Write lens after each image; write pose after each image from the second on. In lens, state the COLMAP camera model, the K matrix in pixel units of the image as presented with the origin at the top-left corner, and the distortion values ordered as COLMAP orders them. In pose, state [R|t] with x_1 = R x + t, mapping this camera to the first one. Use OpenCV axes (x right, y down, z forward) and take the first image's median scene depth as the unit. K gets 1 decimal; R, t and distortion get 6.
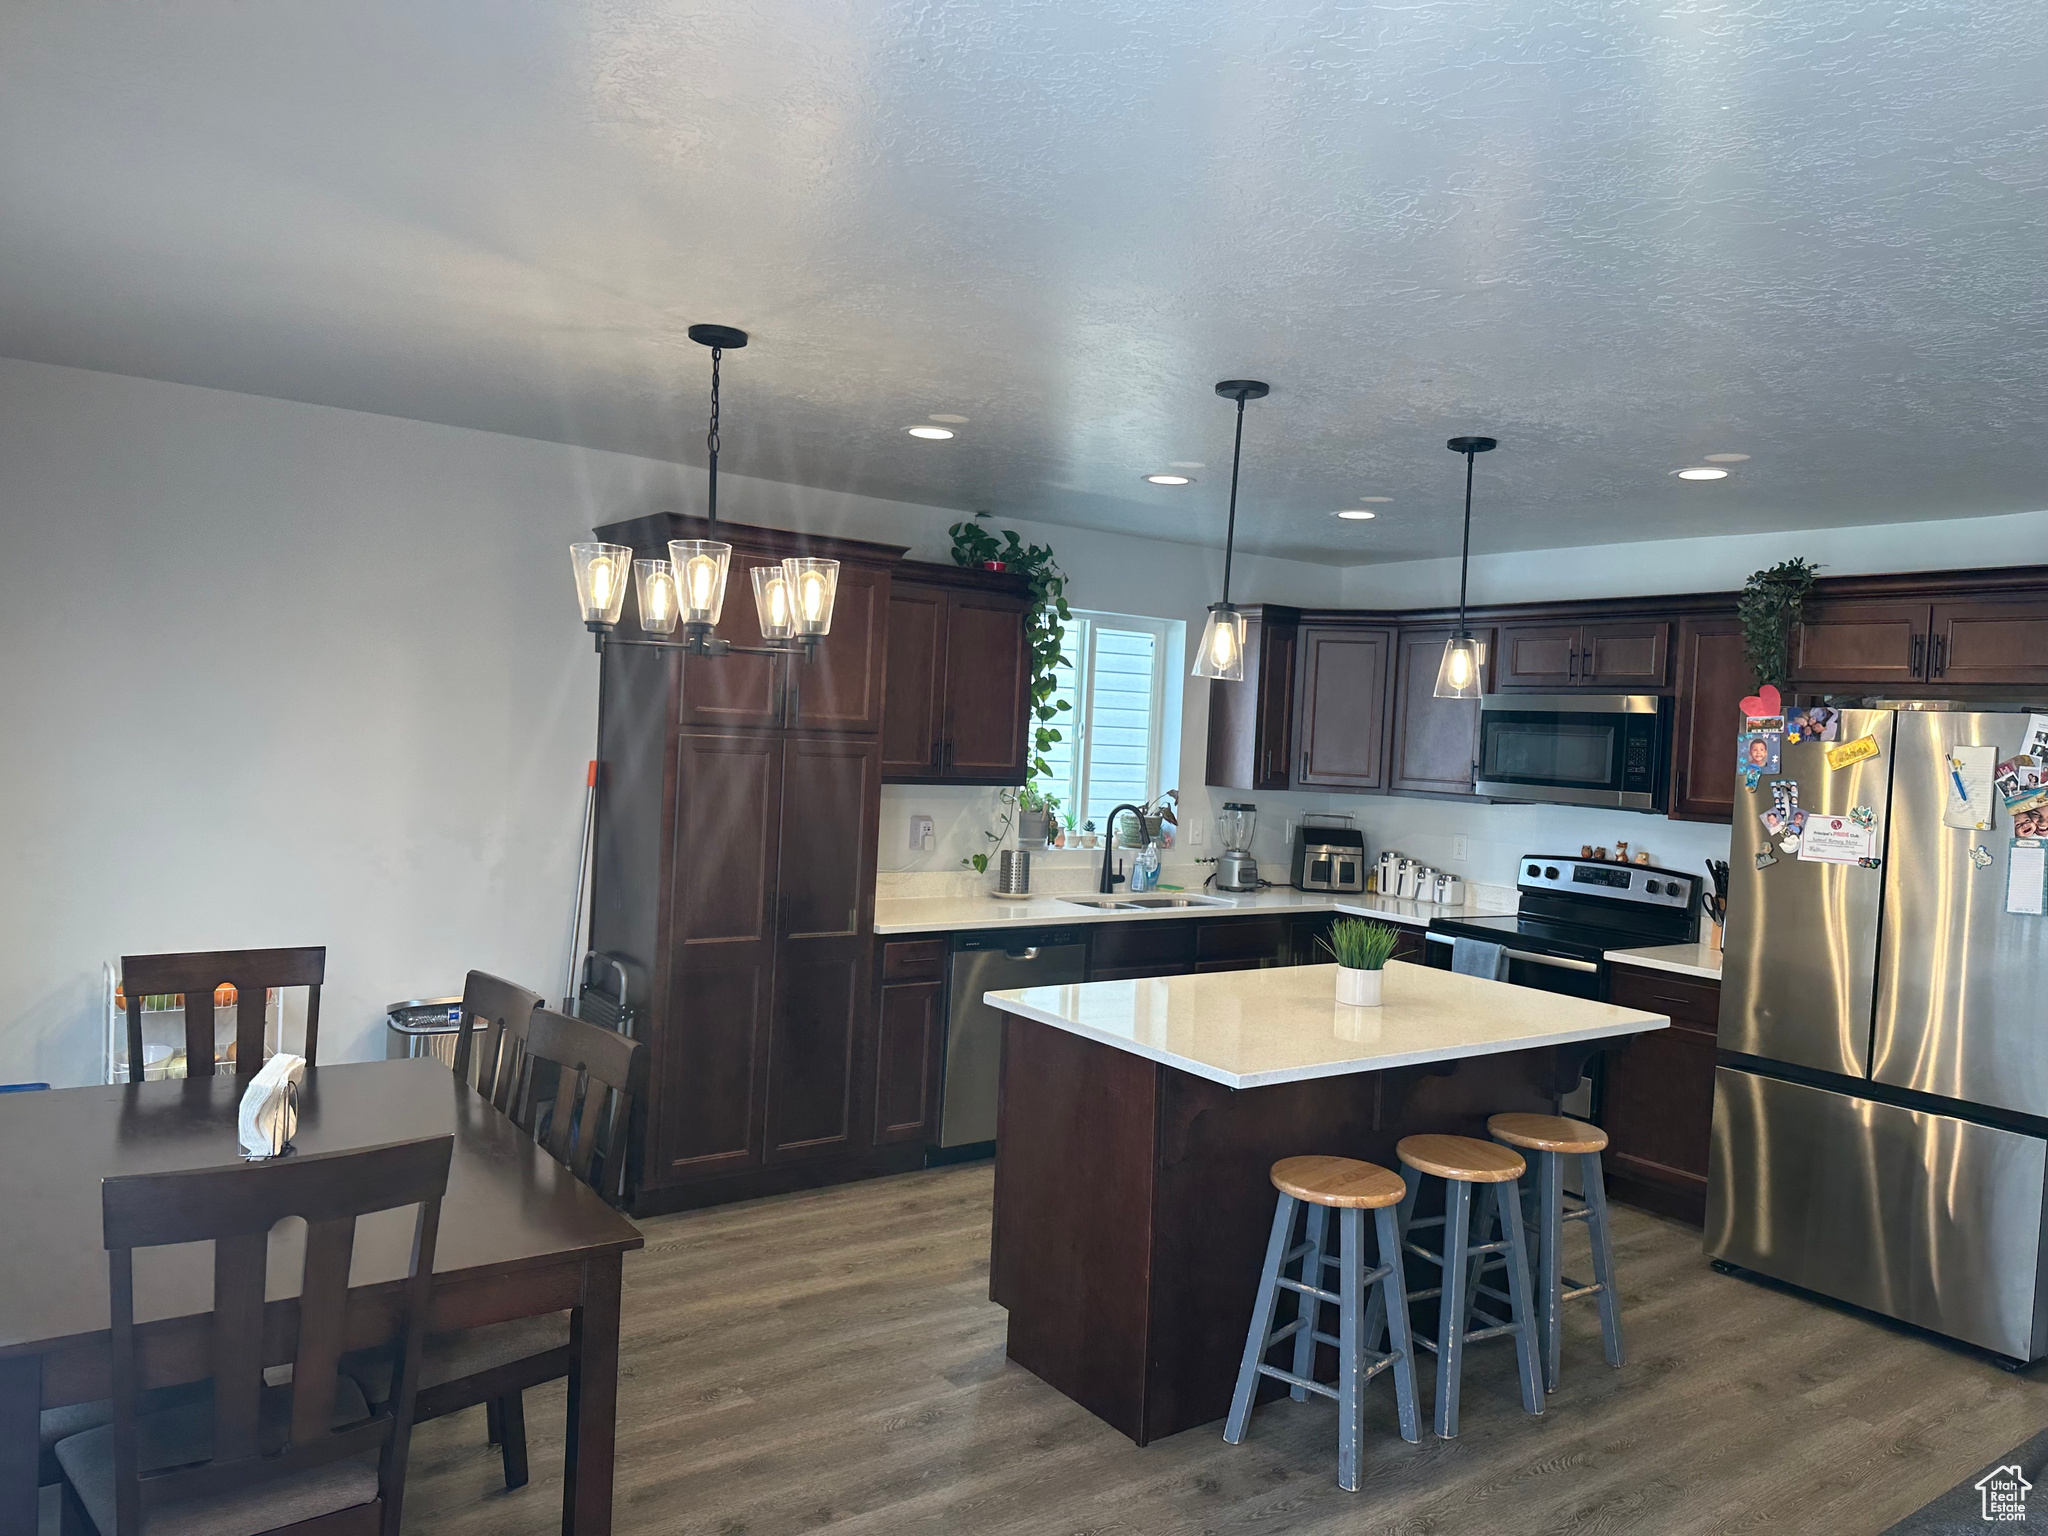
lens RADIAL K [[1422.6, 0, 1021.9], [0, 1422.6, 785.5], [0, 0, 1]] dist [-0.000220, -0.026420]
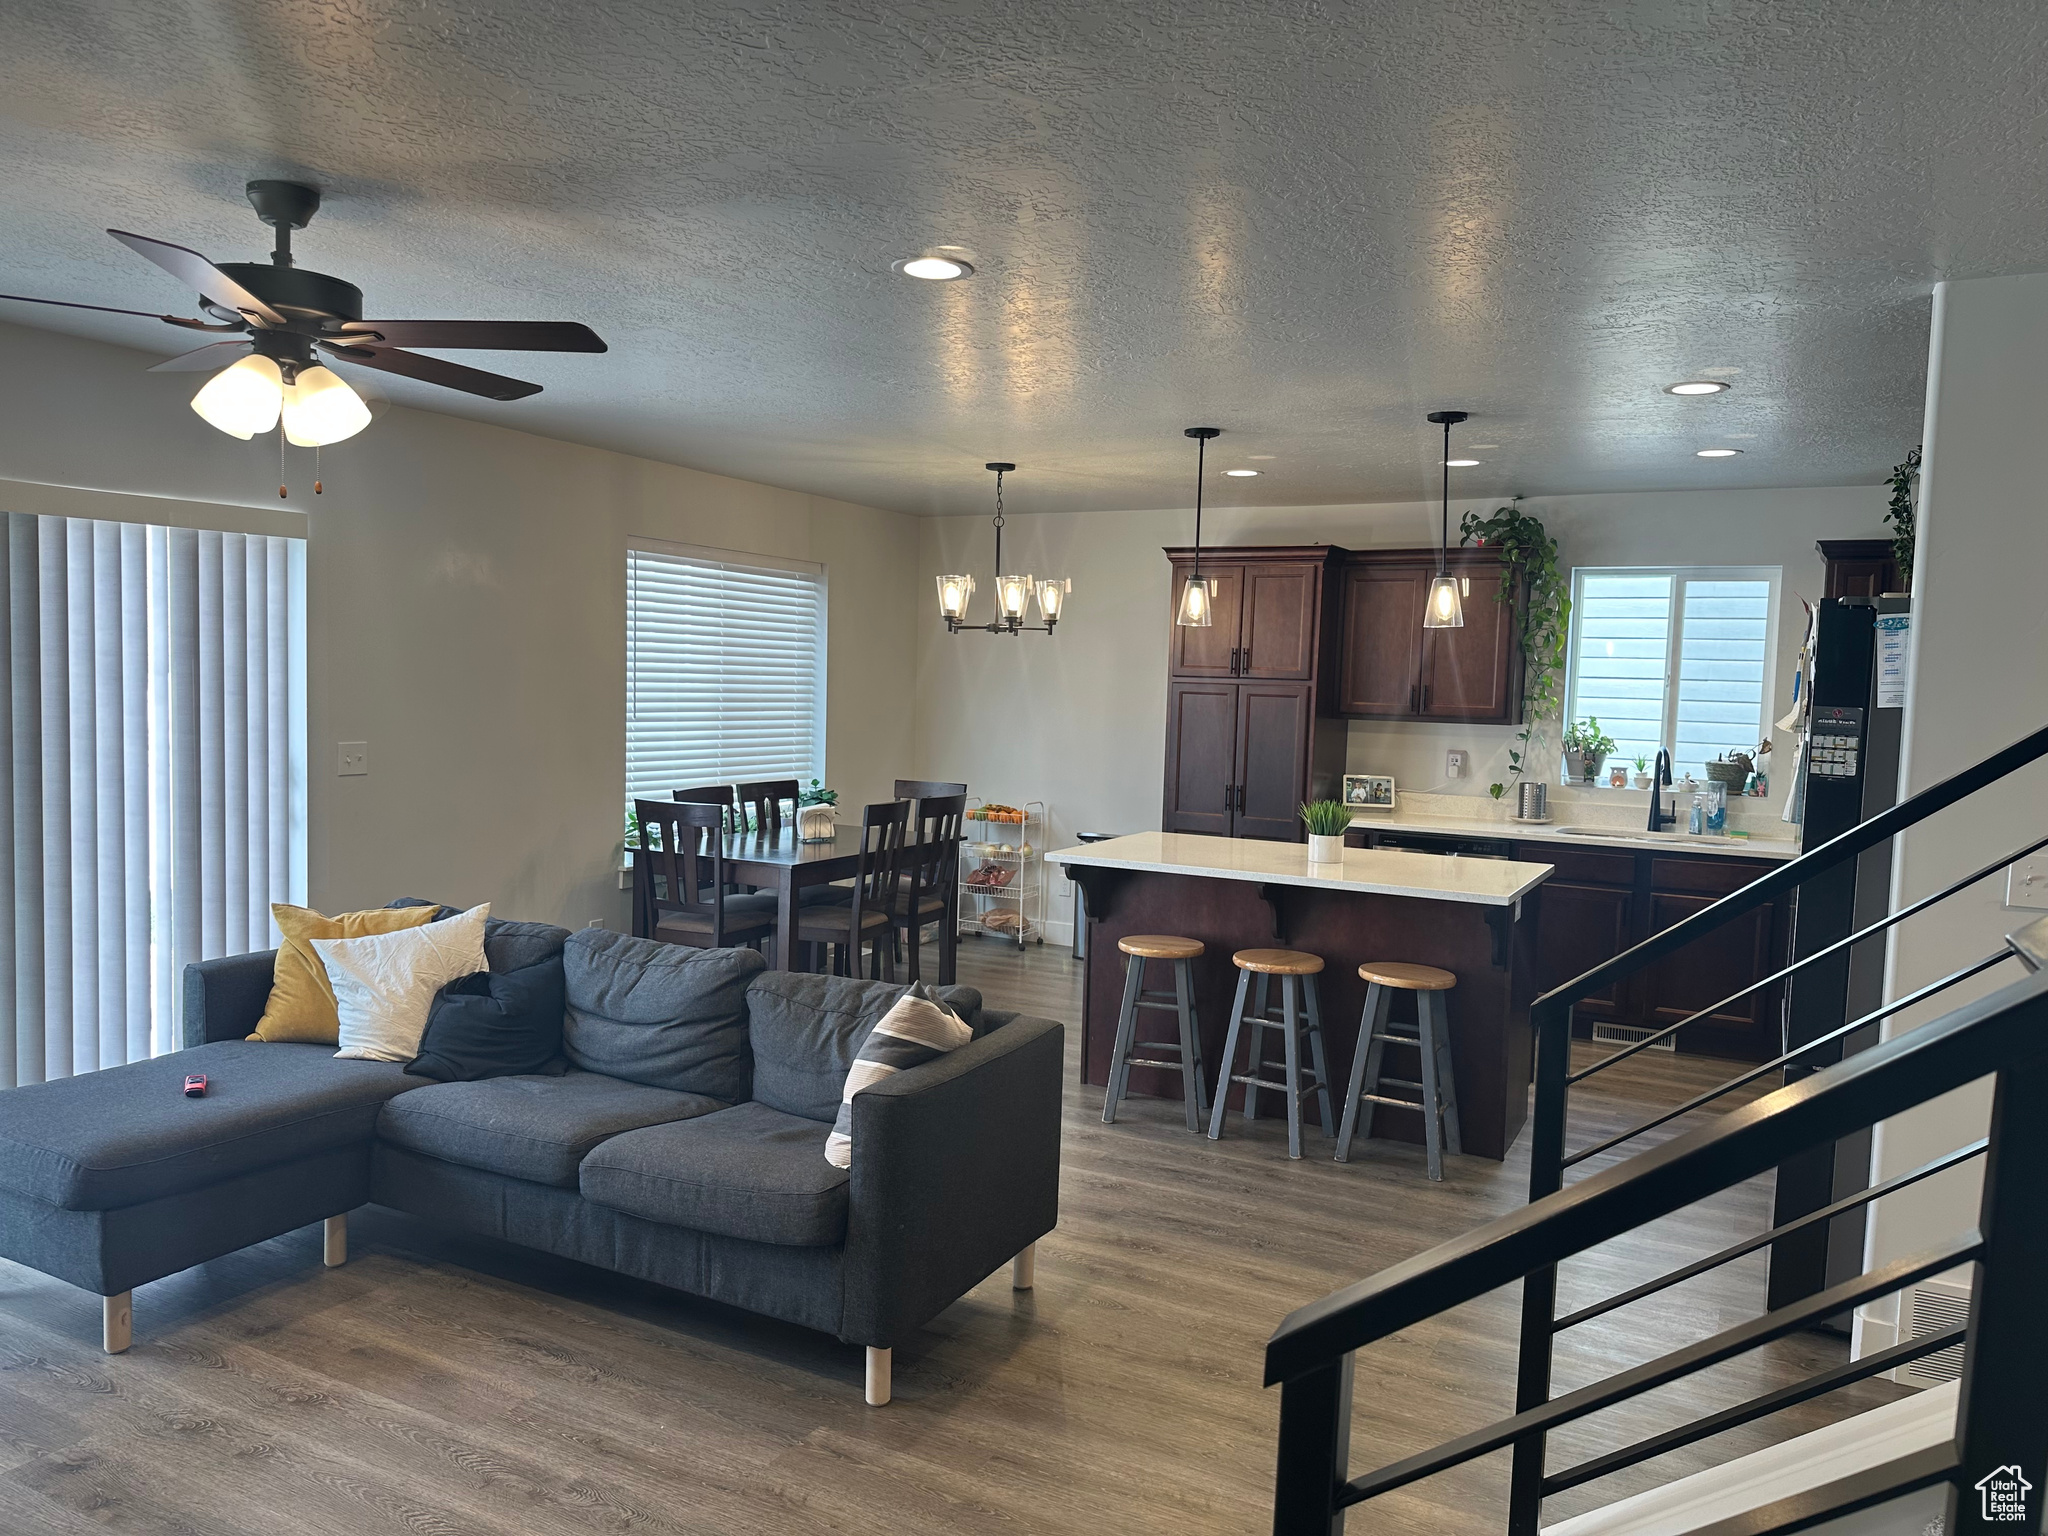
lens RADIAL K [[1422.6, 0, 1027.1], [0, 1422.6, 763.4], [0, 0, 1]] dist [-0.000220, -0.026420]
pose [[0.459232, 0.021866, -0.888047, 1.261257], [-0.047368, 0.998878, 0.000100, 0.073324], [0.887052, 0.042019, 0.459753, 0.128323]]
